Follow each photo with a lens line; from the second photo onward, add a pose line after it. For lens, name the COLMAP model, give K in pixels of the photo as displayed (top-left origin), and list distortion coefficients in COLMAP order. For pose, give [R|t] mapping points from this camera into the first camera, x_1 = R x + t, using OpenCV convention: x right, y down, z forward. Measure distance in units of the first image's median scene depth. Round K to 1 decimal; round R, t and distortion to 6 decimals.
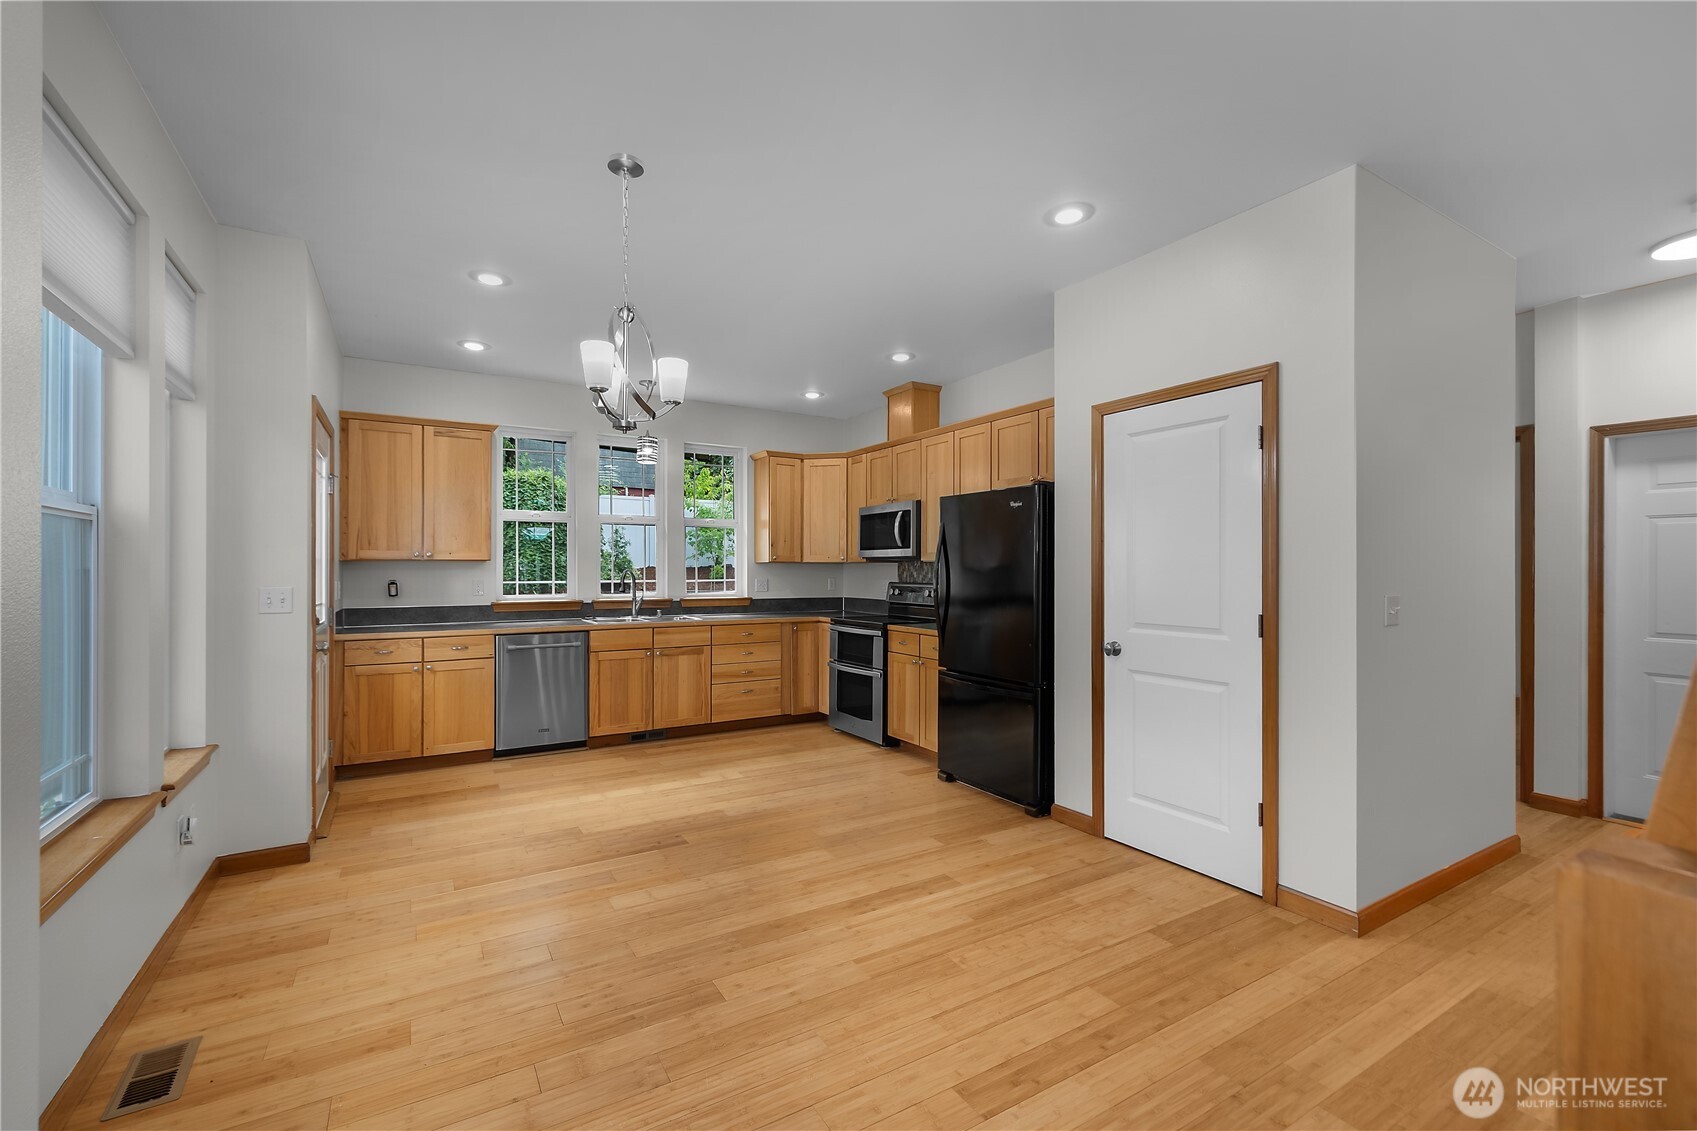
lens RADIAL K [[718.2, 0, 792.7], [0, 718.2, 561.9], [0, 0, 1]] dist [0.000845, 0.000077]
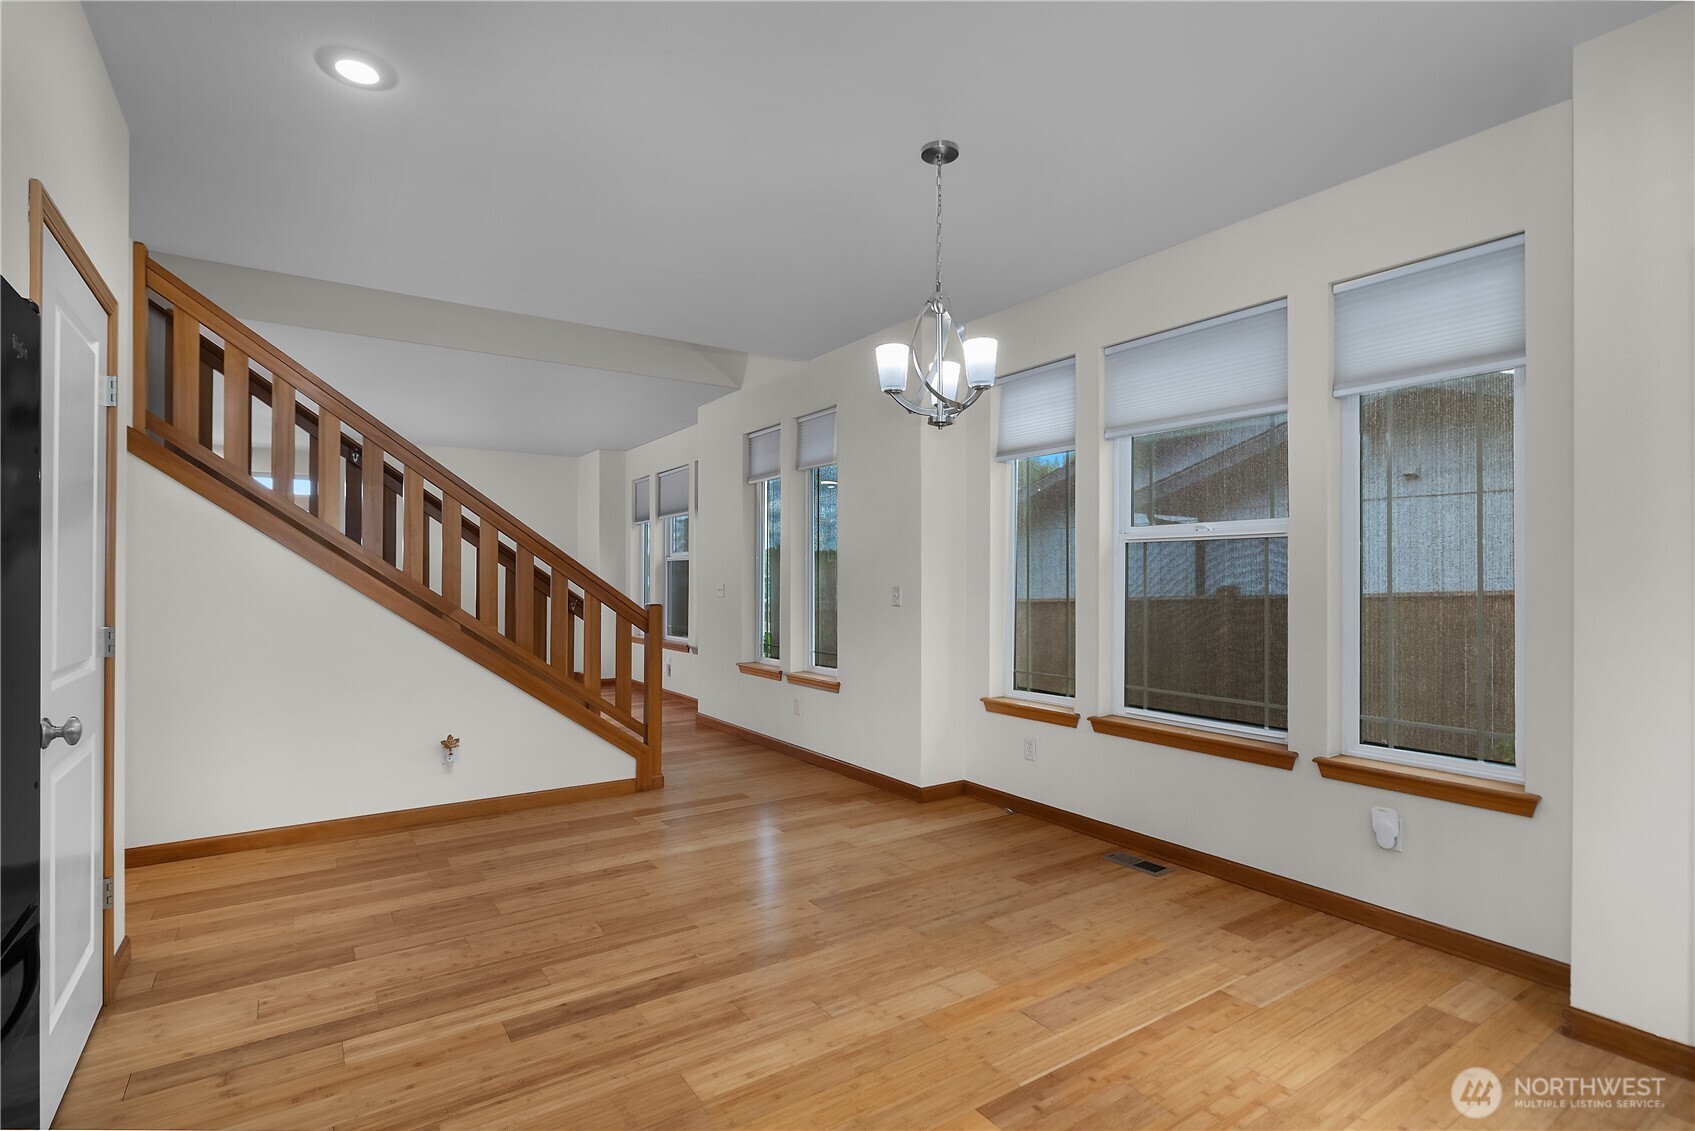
lens RADIAL K [[793.6, 0, 845.0], [0, 793.6, 575.0], [0, 0, 1]] dist [-0.000610, 0.000107]
pose [[-0.992281, -0.001988, -0.123996, 0.007170], [-0.000397, 0.999917, -0.012848, 0.024182], [0.124011, -0.012699, -0.992200, 1.007210]]
